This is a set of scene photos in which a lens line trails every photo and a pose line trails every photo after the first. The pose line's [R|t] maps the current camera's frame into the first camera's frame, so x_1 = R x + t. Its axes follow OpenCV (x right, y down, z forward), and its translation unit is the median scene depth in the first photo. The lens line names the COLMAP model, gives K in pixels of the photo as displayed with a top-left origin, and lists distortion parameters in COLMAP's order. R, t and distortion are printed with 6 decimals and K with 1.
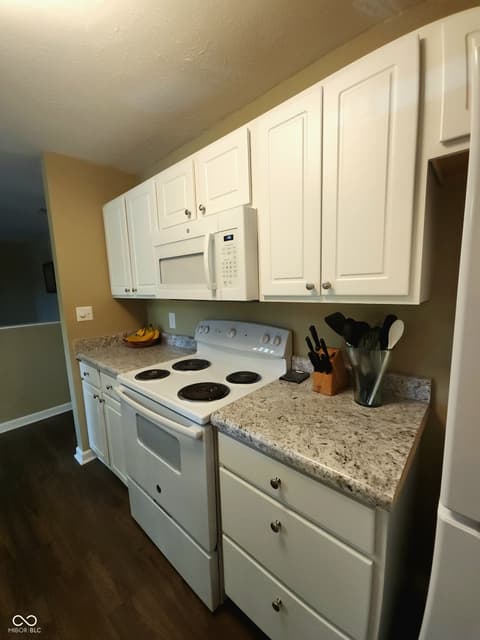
lens RADIAL K [[263.4, 0, 236.1], [0, 263.4, 321.8], [0, 0, 1]] dist [0.006844, -0.003428]
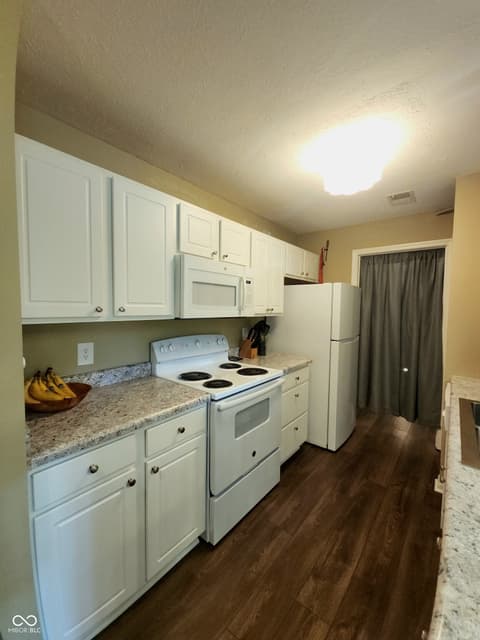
lens RADIAL K [[263.4, 0, 238.7], [0, 263.4, 320.4], [0, 0, 1]] dist [0.006844, -0.003428]
pose [[-0.062436, -0.023572, 0.997771, -1.692312], [0.123930, 0.991801, 0.031186, -0.112209], [-0.990325, 0.125601, -0.059003, 1.107706]]
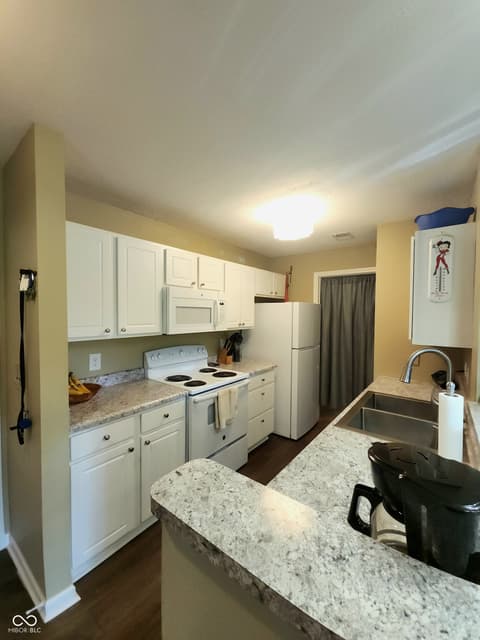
lens RADIAL K [[263.4, 0, 238.0], [0, 263.4, 321.1], [0, 0, 1]] dist [0.006844, -0.003428]
pose [[-0.086635, -0.002093, 0.996238, -2.140435], [0.130428, 0.991367, 0.013425, -0.166488], [-0.987665, 0.131101, -0.085614, 0.988245]]
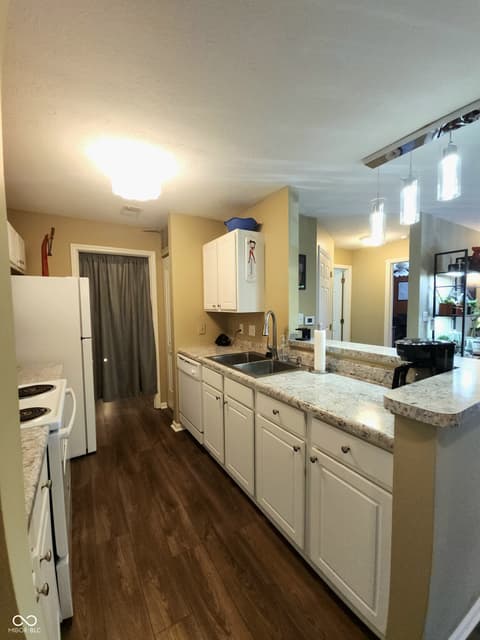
lens RADIAL K [[263.4, 0, 239.1], [0, 263.4, 320.9], [0, 0, 1]] dist [0.006844, -0.003428]
pose [[-0.963489, 0.027536, 0.266329, -1.332377], [0.079196, 0.979498, 0.185234, -0.197299], [-0.255768, 0.199563, -0.945916, 1.782015]]
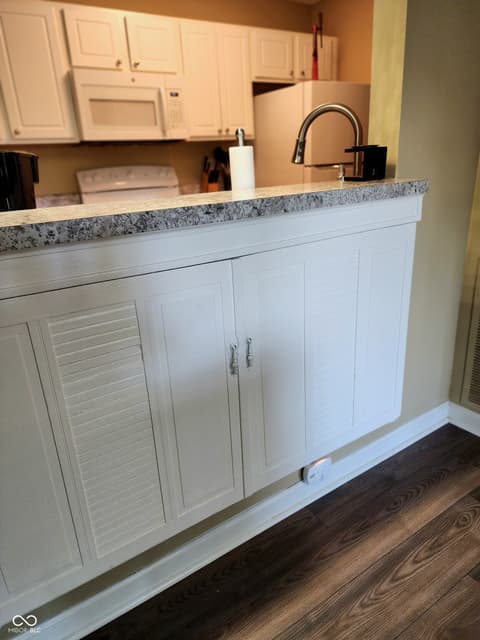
lens RADIAL K [[439.2, 0, 240.4], [0, 439.2, 320.2], [0, 0, 1]] dist [0.022690, 0.001020]
pose [[0.248589, -0.307175, 0.918612, -2.478899], [0.181113, 0.946397, 0.267454, 0.280451], [-0.951526, 0.099887, 0.290897, 0.015914]]
